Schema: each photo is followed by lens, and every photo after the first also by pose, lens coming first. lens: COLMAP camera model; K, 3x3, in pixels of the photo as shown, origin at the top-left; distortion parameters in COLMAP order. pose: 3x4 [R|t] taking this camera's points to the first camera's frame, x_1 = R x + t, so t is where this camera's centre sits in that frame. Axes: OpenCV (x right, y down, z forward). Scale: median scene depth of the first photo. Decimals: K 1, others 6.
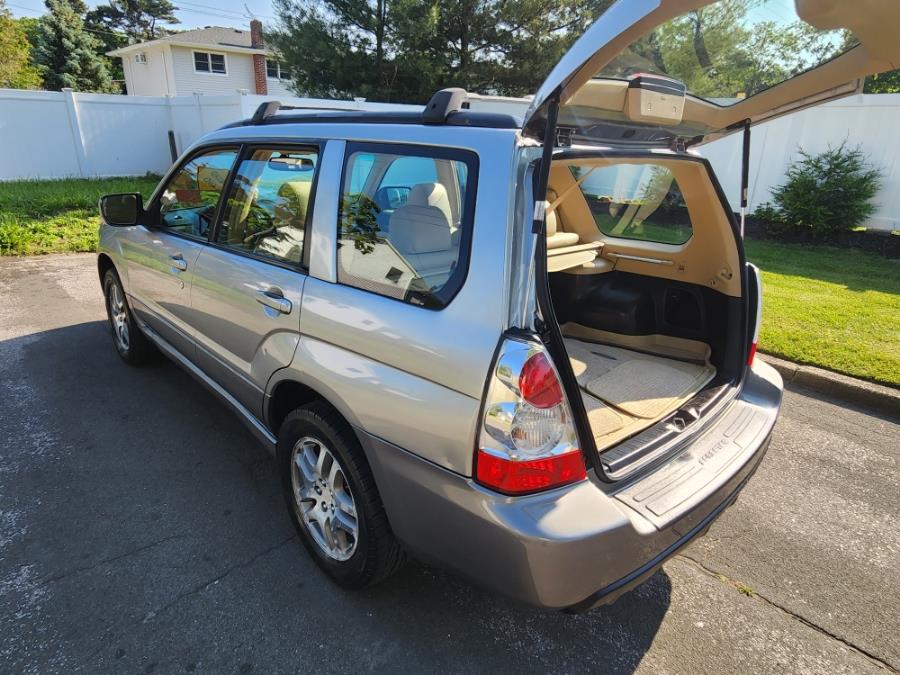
lens RADIAL K [[540.9, 0, 445.5], [0, 540.9, 331.9], [0, 0, 1]] dist [-0.001882, -0.000196]
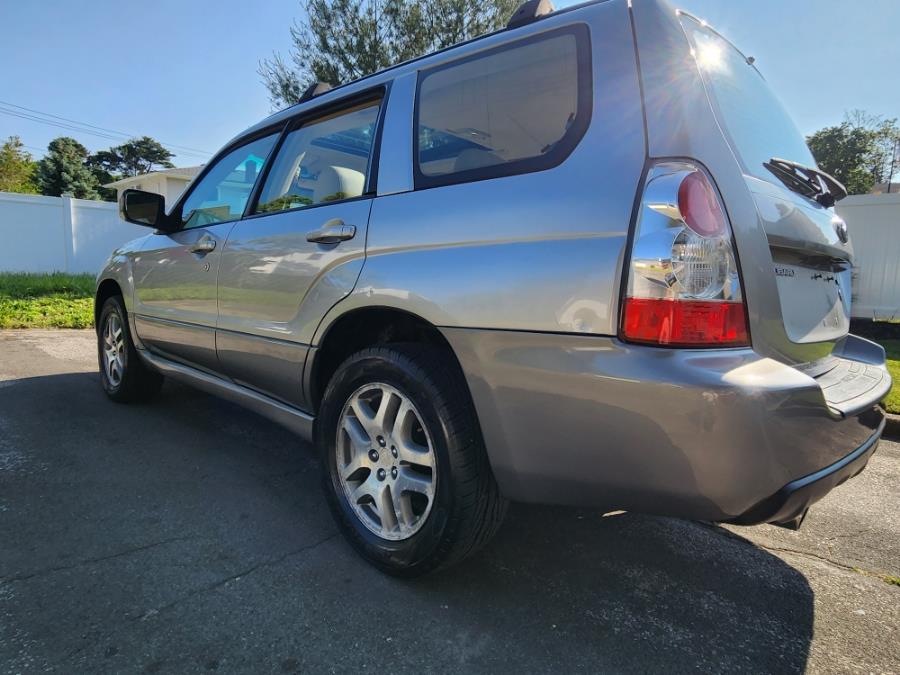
lens RADIAL K [[542.6, 0, 448.9], [0, 542.6, 330.0], [0, 0, 1]] dist [0.001327, -0.002676]
pose [[0.998751, 0.001734, 0.049940, -0.154947], [0.010053, 0.971996, -0.234782, 0.287743], [-0.048949, 0.234990, 0.970764, 0.144361]]
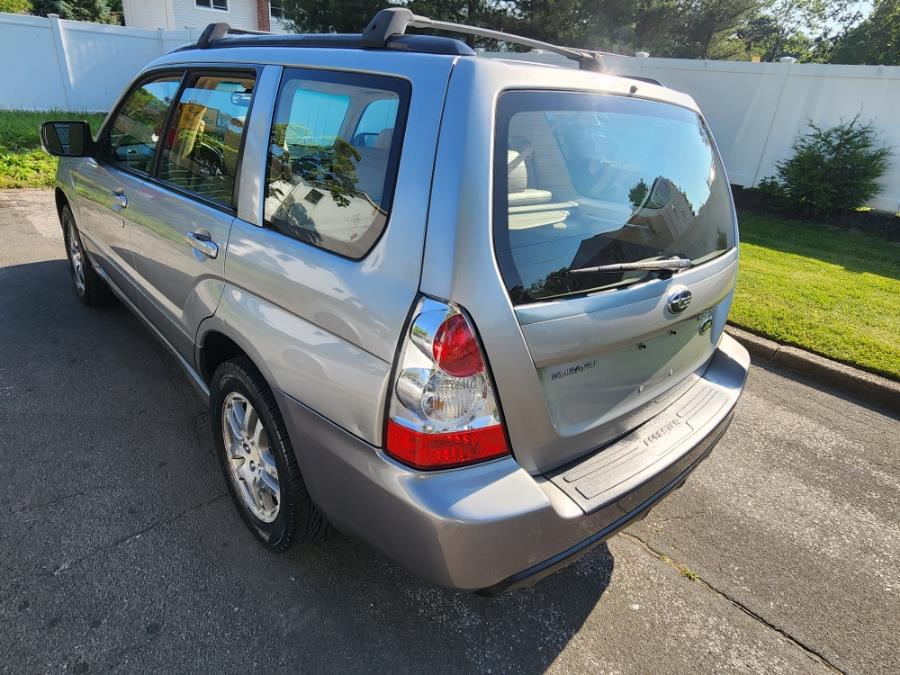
lens RADIAL K [[539.3, 0, 443.1], [0, 539.3, 334.4], [0, 0, 1]] dist [-0.004926, 0.002567]
pose [[0.998478, 0.055110, 0.002183, 0.090069], [-0.055114, 0.995506, 0.077012, 0.002551], [0.002071, -0.077015, 0.997028, 0.072068]]
